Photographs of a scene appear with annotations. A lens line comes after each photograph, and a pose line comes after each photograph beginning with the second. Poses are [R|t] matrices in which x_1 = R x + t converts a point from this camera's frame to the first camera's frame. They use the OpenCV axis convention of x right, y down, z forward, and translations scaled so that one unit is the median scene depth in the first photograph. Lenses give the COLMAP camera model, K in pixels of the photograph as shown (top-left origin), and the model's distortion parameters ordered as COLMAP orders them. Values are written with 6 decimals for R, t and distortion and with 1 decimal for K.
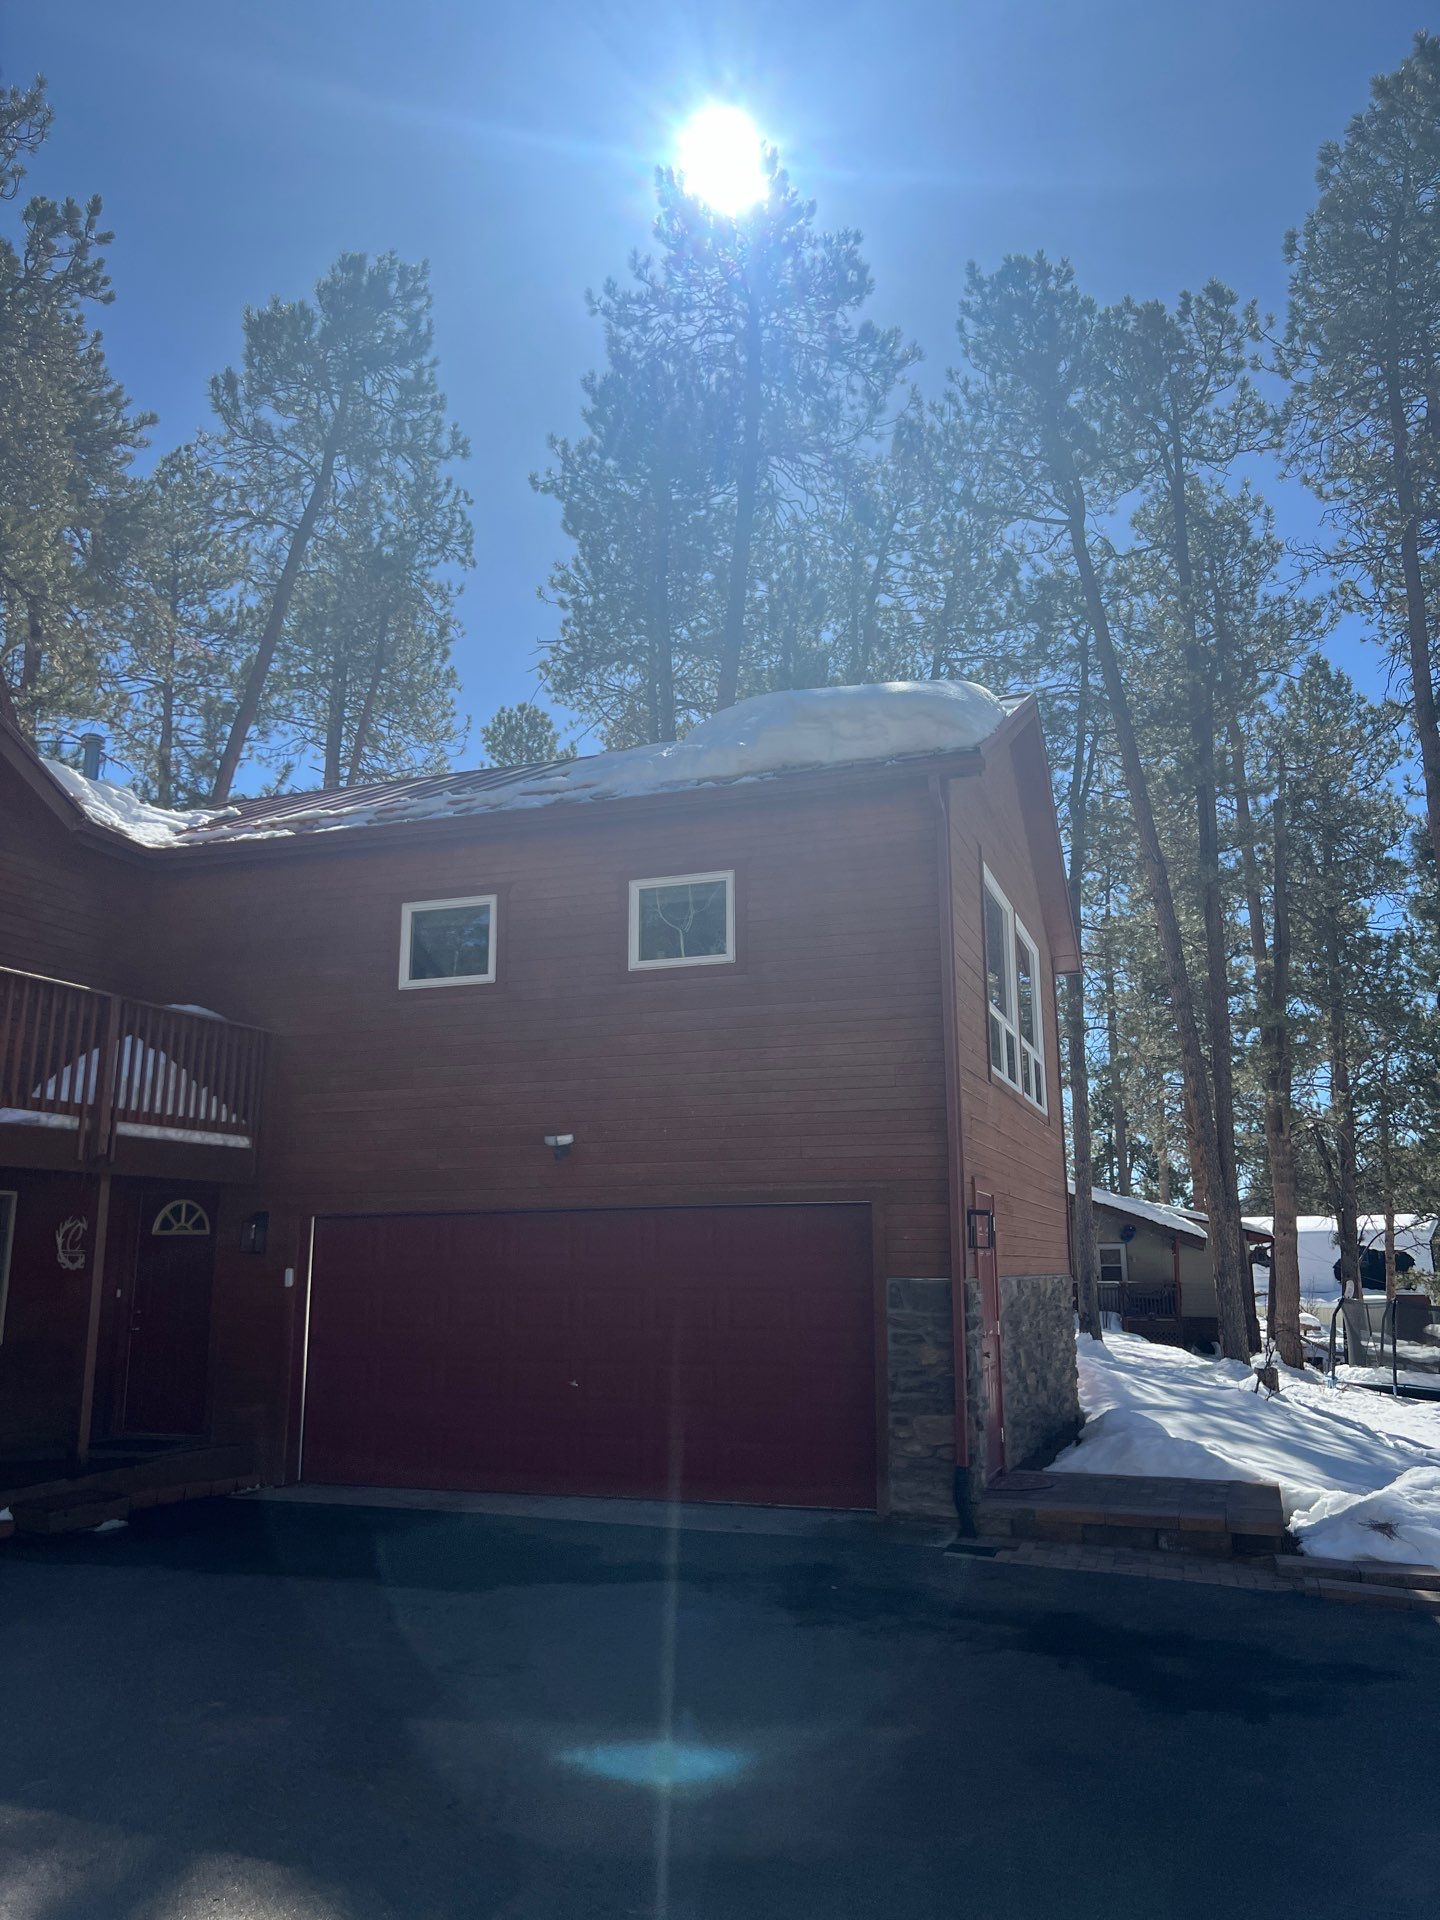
lens RADIAL K [[1425.2, 0, 695.5], [0, 1425.2, 974.2], [0, 0, 1]] dist [0.046561, -0.052636]
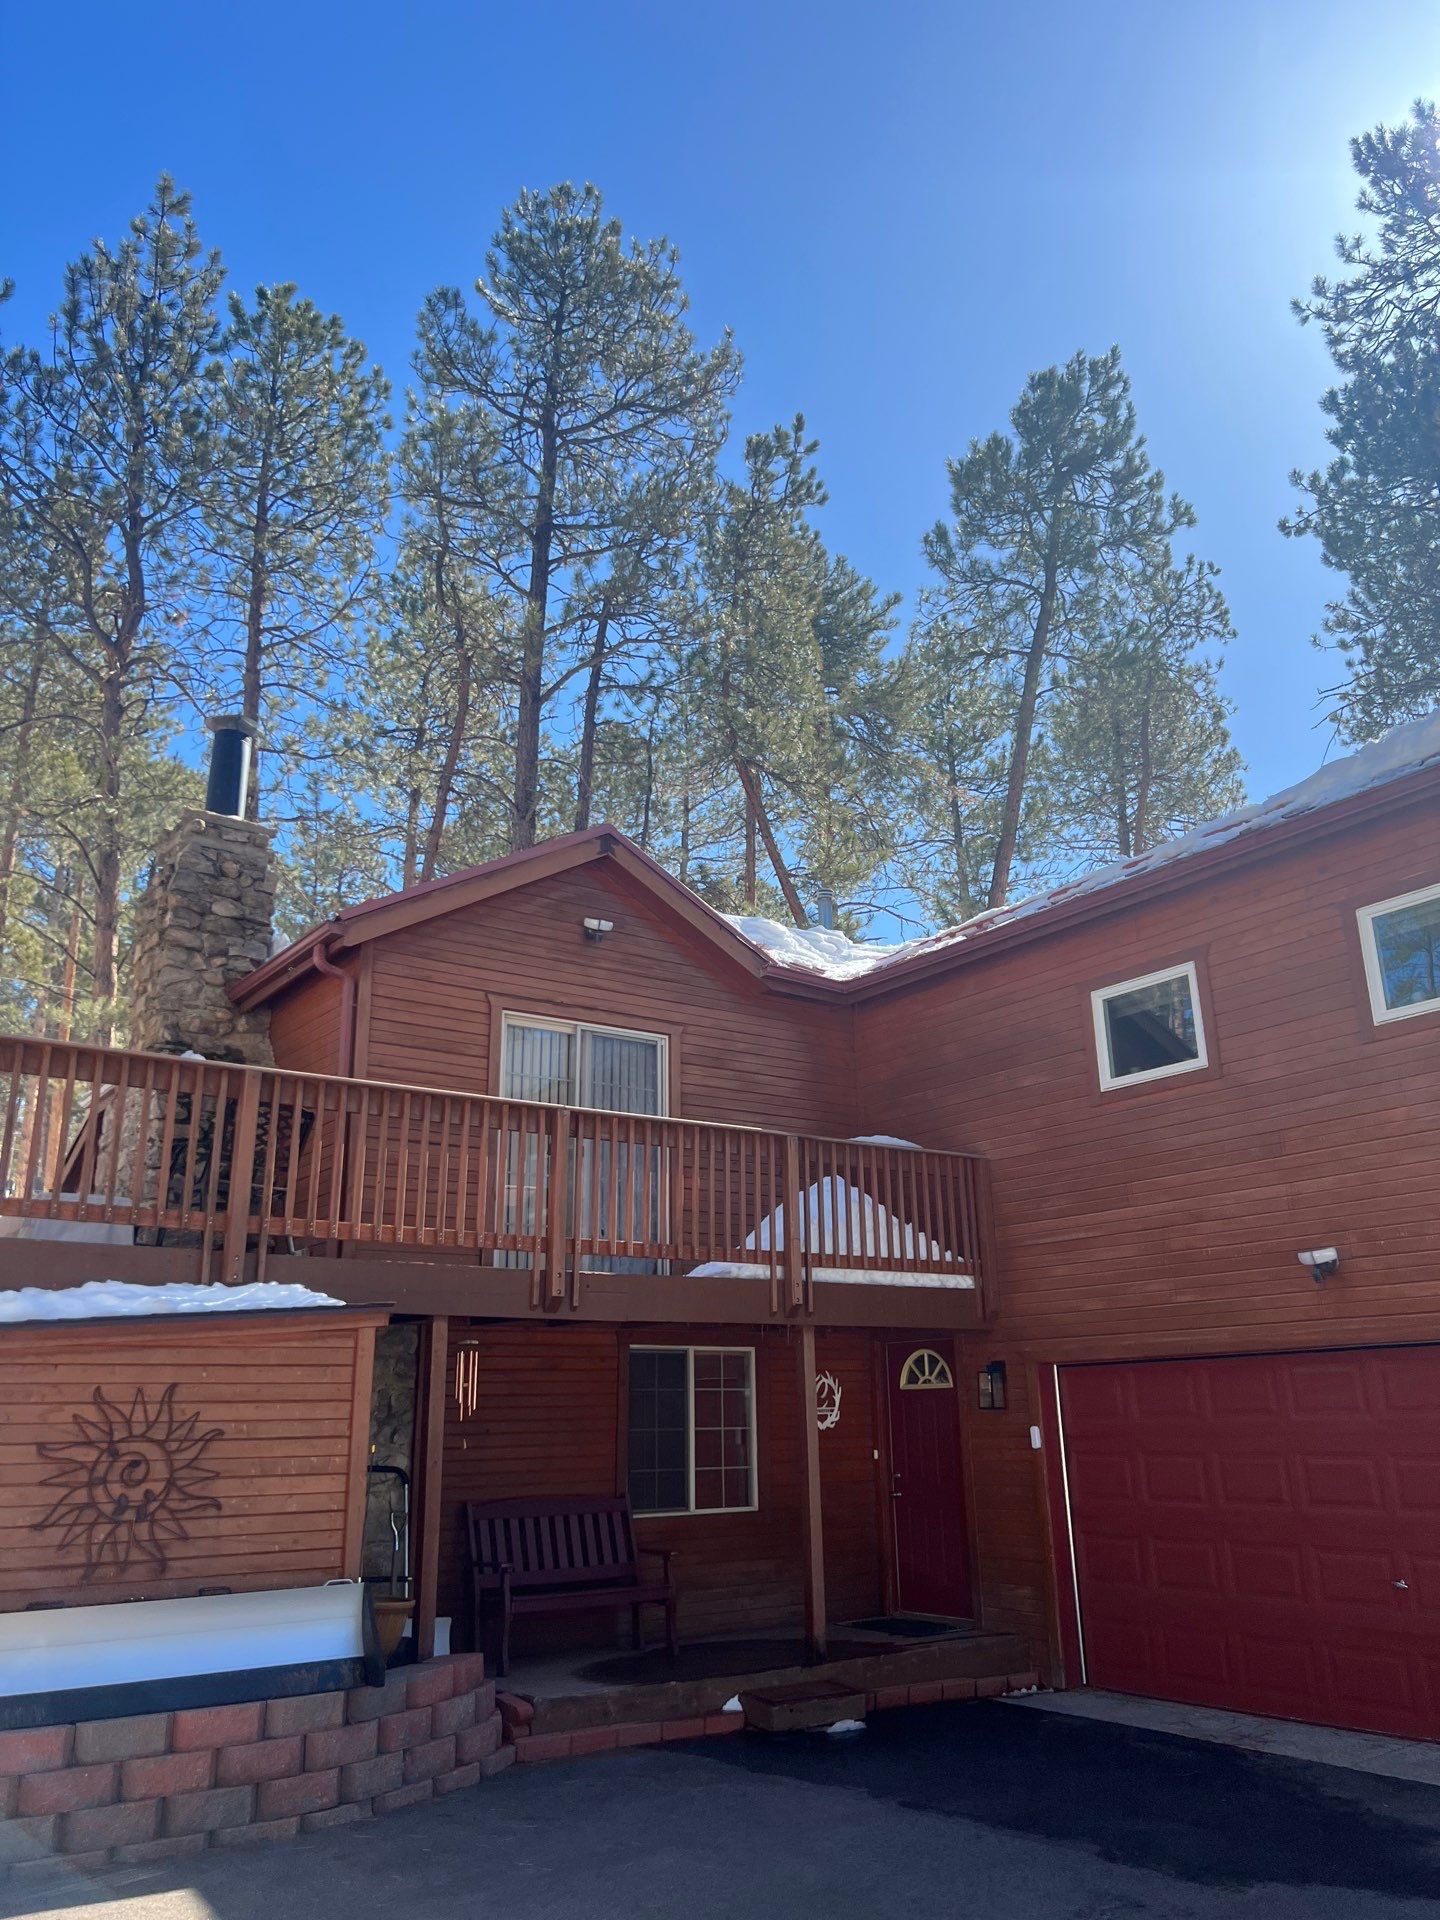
lens RADIAL K [[1425.2, 0, 707.9], [0, 1425.2, 969.7], [0, 0, 1]] dist [0.046561, -0.052636]
pose [[0.824521, -0.181422, -0.535958, 0.029146], [0.128439, 0.982488, -0.134982, 0.010172], [0.551061, 0.042457, 0.833384, 0.062505]]
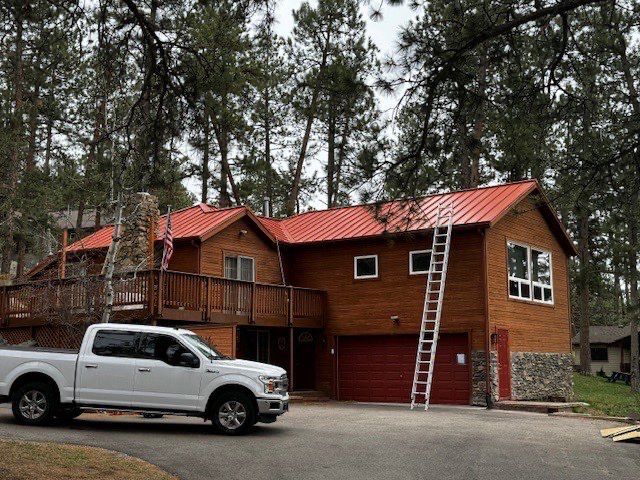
lens RADIAL K [[792.1, 0, 297.4], [0, 792.1, 231.0], [0, 0, 1]] dist [0.117984, 0.000000]
pose [[0.954911, -0.050617, -0.292547, 0.119397], [0.061381, 0.997729, 0.027727, -0.079325], [0.290479, -0.044433, 0.955849, -0.468817]]
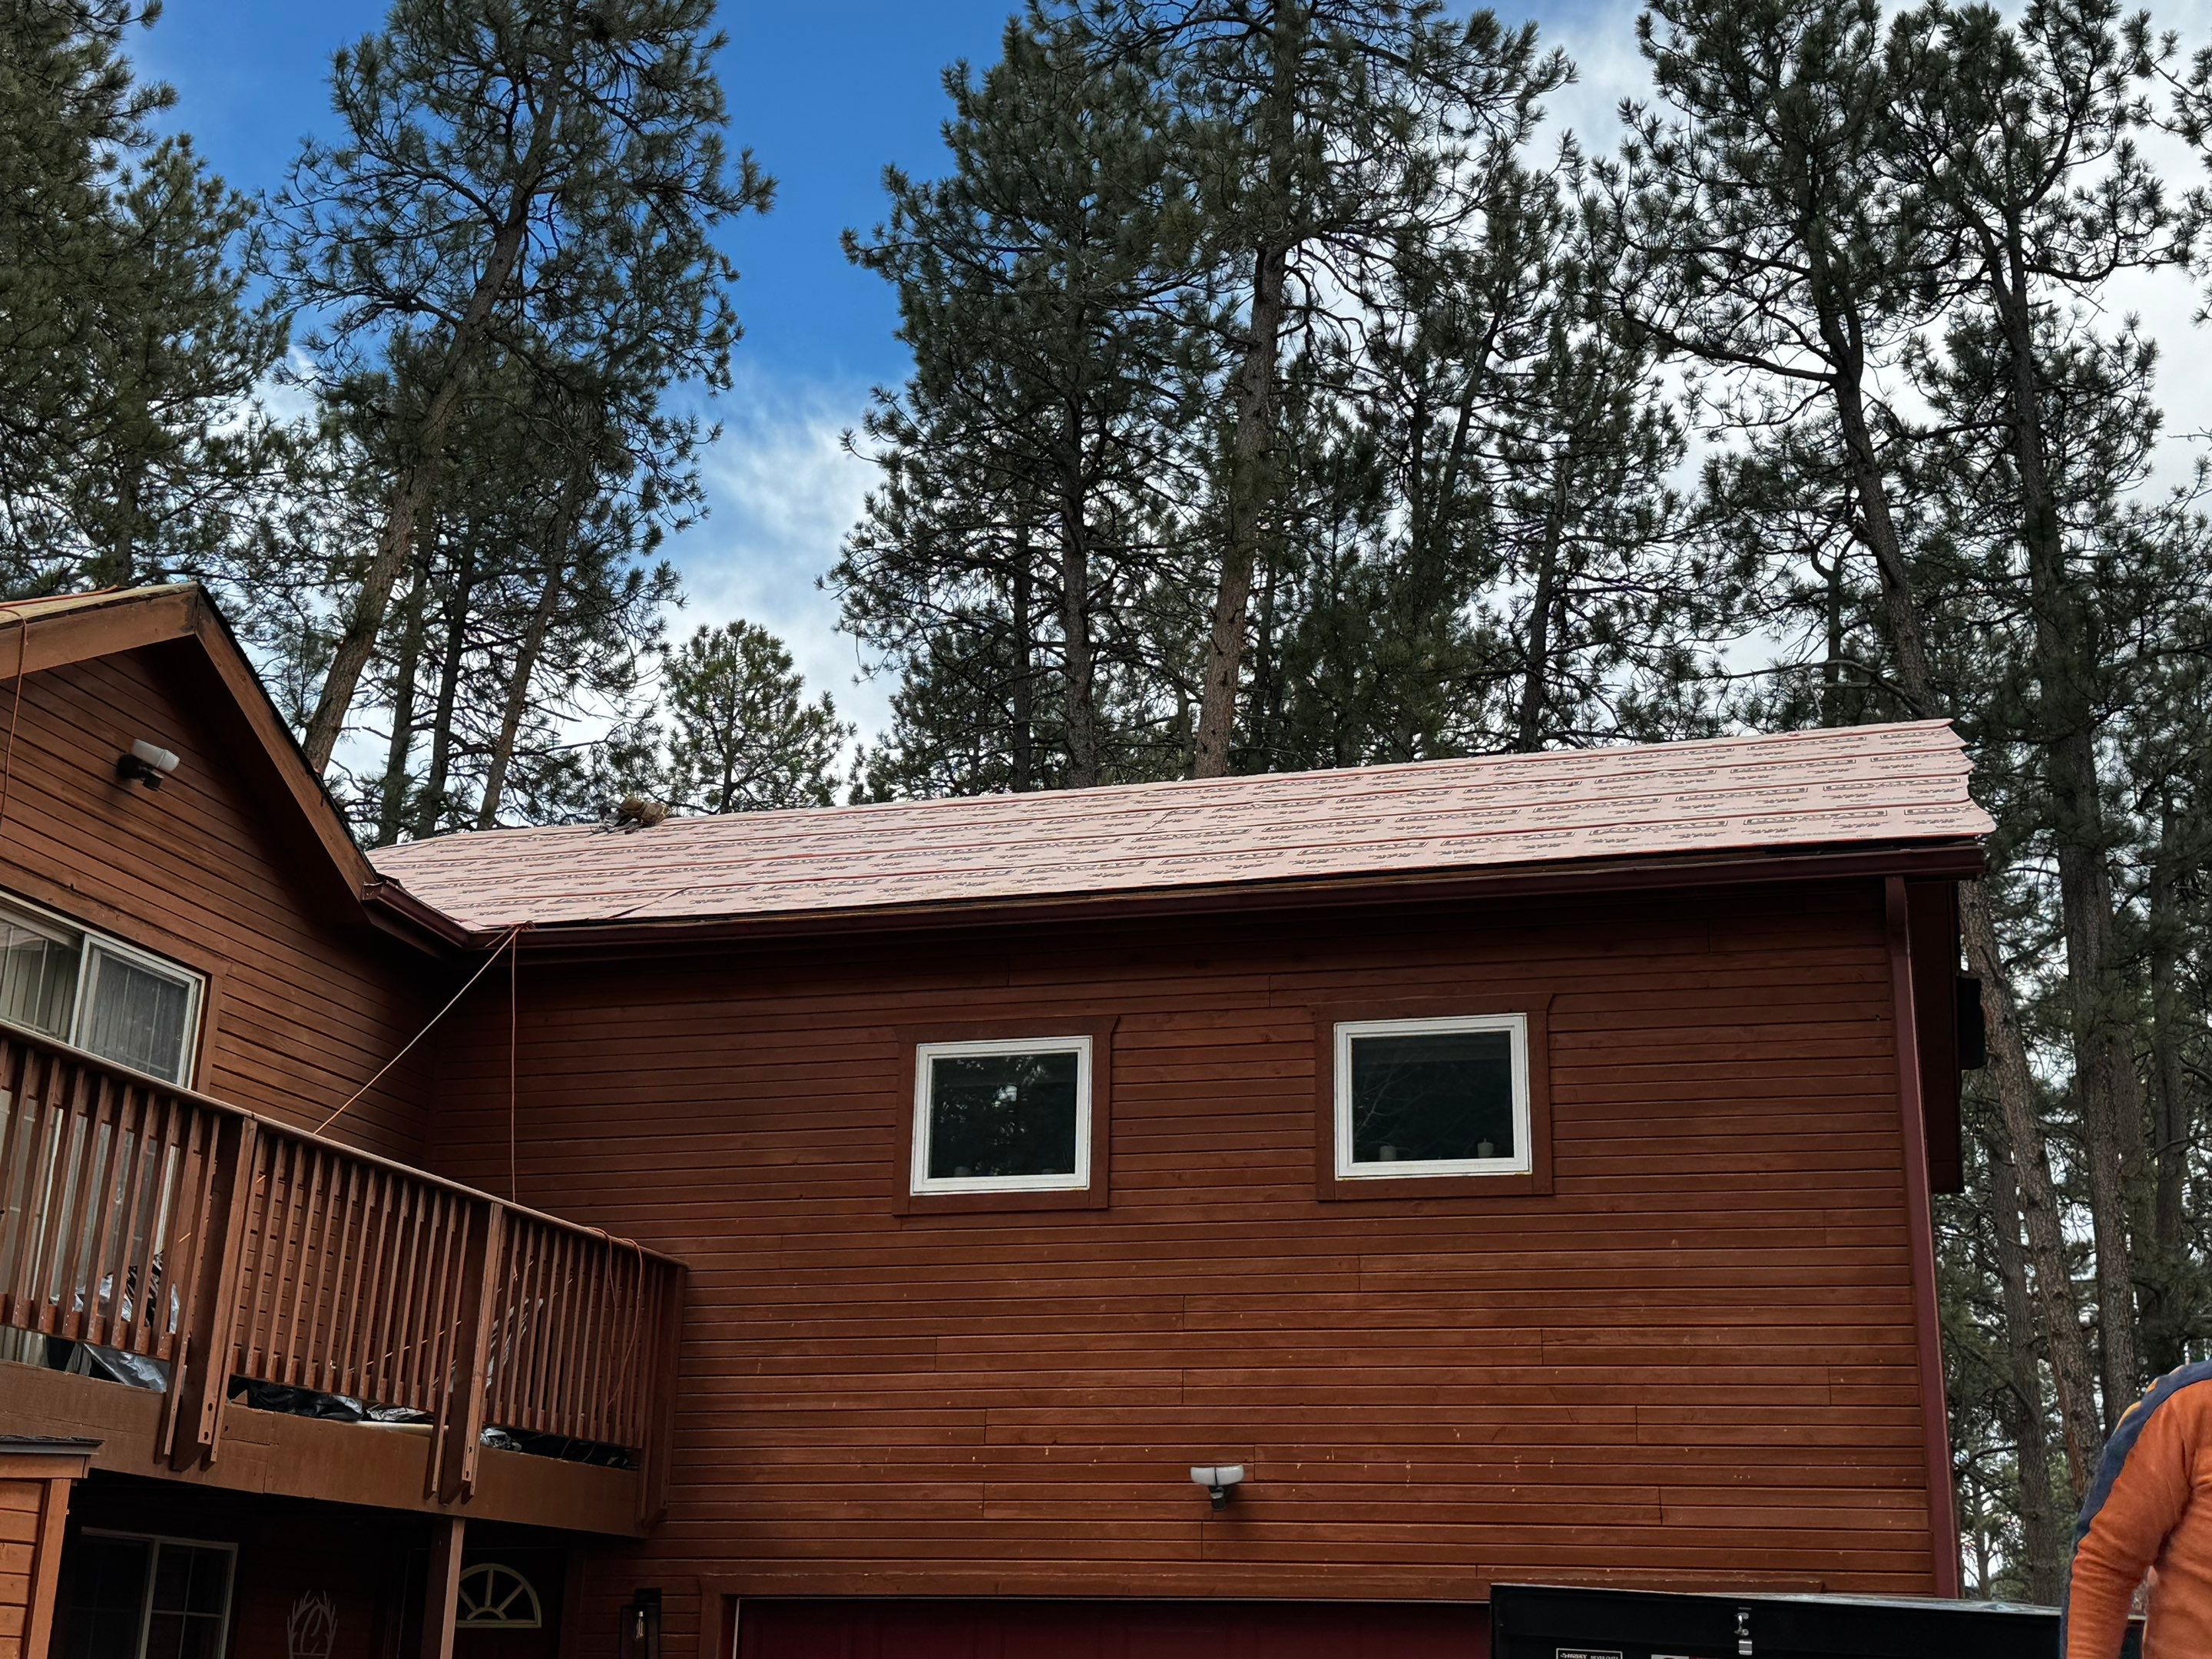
lens RADIAL K [[2704.4, 0, 1094.8], [0, 2704.4, 851.4], [0, 0, 1]] dist [0.093457, 0.000000]
pose [[0.997689, 0.040264, 0.054739, -0.081783], [-0.034581, 0.994279, -0.101066, -0.007715], [-0.058495, 0.098939, 0.993373, -0.040965]]
